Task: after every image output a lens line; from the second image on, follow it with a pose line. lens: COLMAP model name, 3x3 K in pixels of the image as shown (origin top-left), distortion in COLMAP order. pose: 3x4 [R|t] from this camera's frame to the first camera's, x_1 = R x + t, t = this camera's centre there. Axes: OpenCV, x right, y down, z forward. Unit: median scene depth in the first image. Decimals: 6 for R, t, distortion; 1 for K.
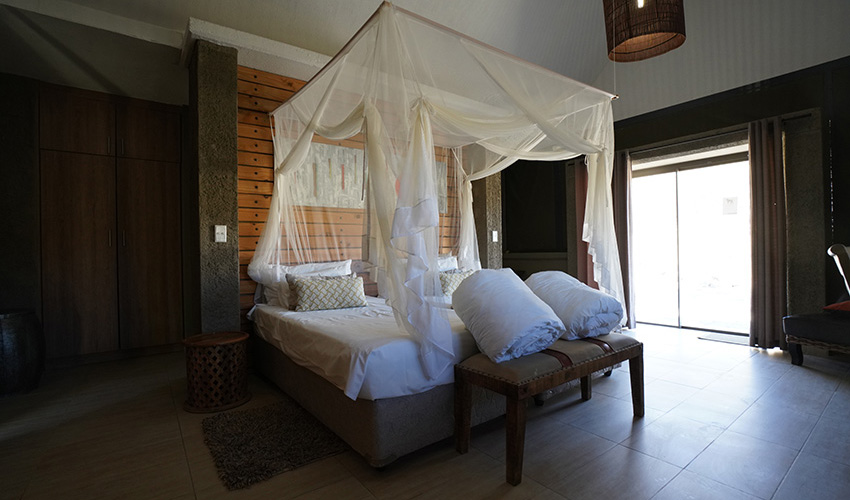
lens RADIAL K [[390.2, 0, 418.0], [0, 390.2, 254.2], [0, 0, 1]] dist [-0.003227, 0.000311]
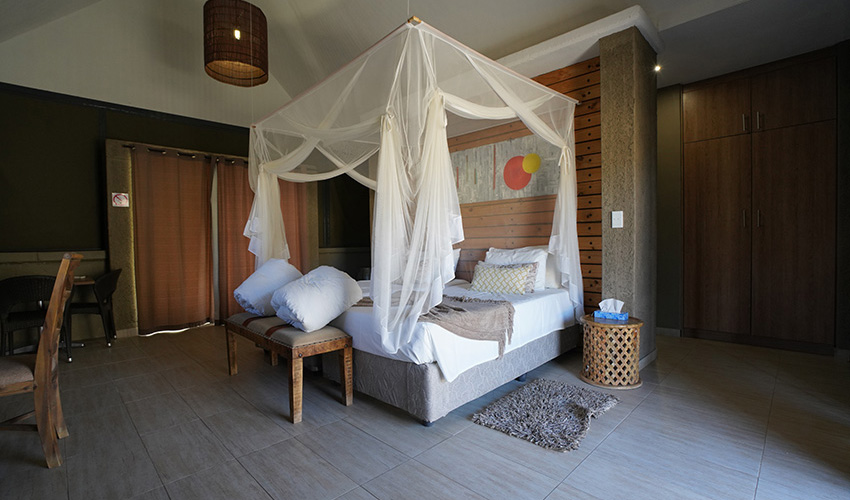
lens RADIAL K [[390.2, 0, 418.0], [0, 390.2, 254.2], [0, 0, 1]] dist [-0.003227, 0.000311]
pose [[0.128373, 0.048792, -0.990525, 0.789786], [0.001400, 0.998779, 0.049380, -0.020766], [0.991725, -0.007726, 0.128148, 0.593793]]
